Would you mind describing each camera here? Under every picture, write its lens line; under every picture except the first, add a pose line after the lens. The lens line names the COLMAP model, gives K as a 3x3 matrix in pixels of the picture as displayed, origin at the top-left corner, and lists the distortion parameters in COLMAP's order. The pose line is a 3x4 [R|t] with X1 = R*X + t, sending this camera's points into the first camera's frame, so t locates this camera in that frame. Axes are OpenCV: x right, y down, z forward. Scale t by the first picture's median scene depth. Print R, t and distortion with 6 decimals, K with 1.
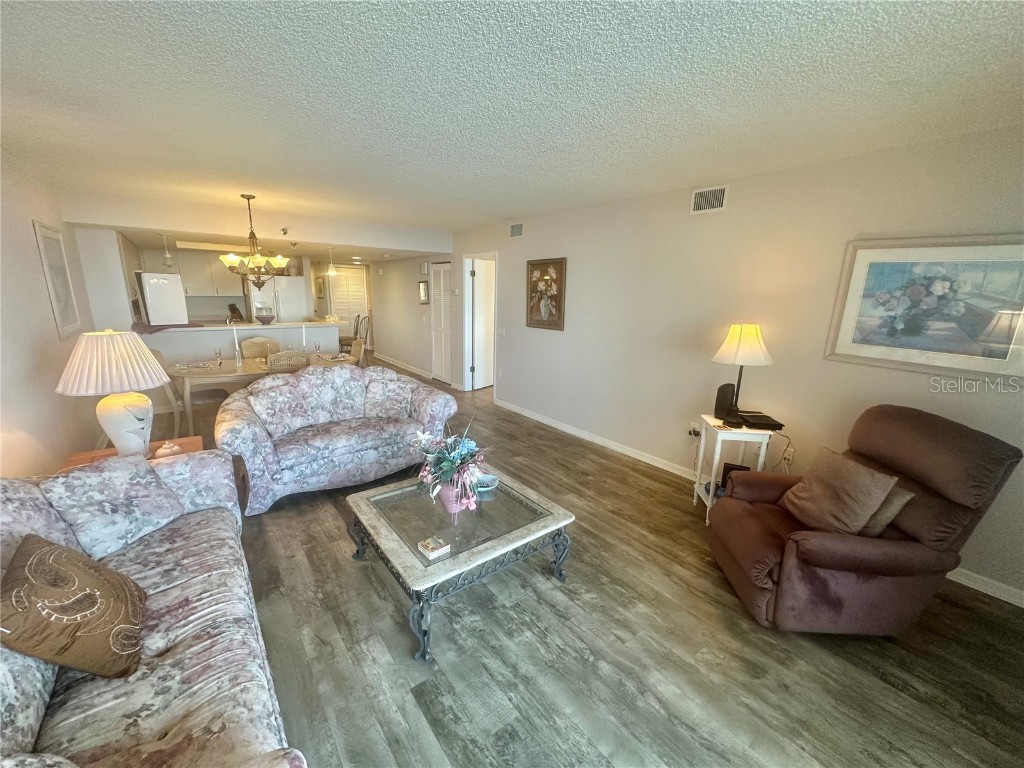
lens RADIAL K [[409.6, 0, 517.1], [0, 409.6, 389.6], [0, 0, 1]] dist [-0.004160, 0.000749]
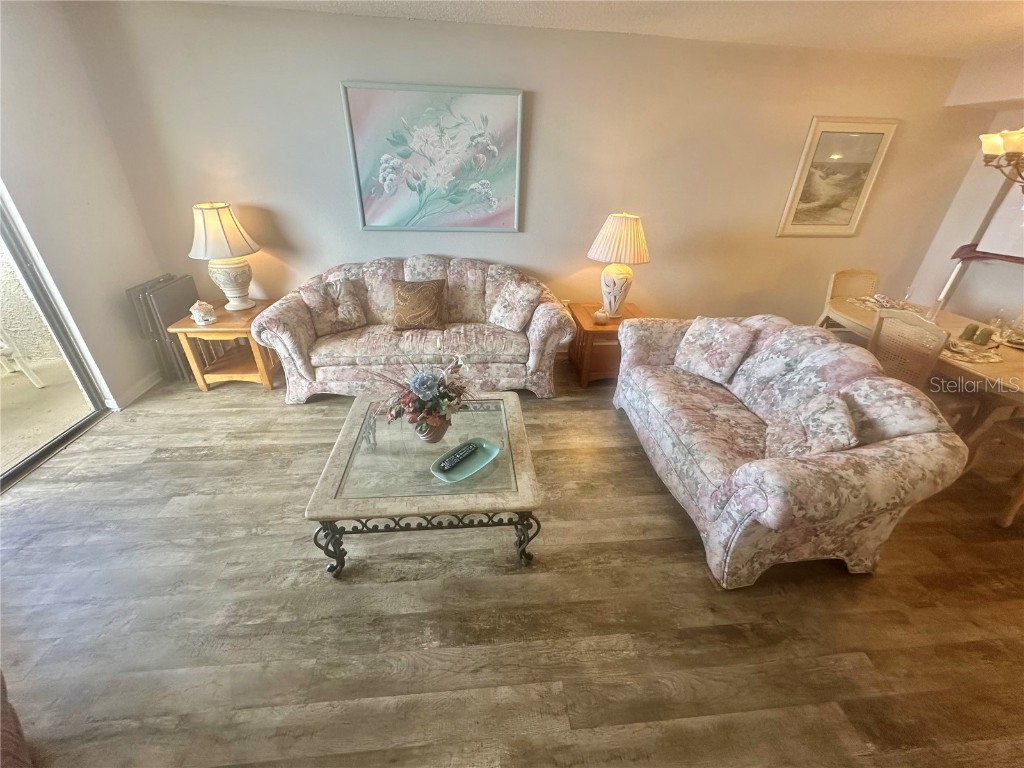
lens RADIAL K [[409.6, 0, 511.8], [0, 409.6, 377.6], [0, 0, 1]] dist [-0.004160, 0.000749]
pose [[-0.537922, 0.364620, -0.760061, 0.413126], [-0.238735, 0.798818, 0.552174, -0.380914], [0.808483, 0.478480, -0.342654, 1.449240]]
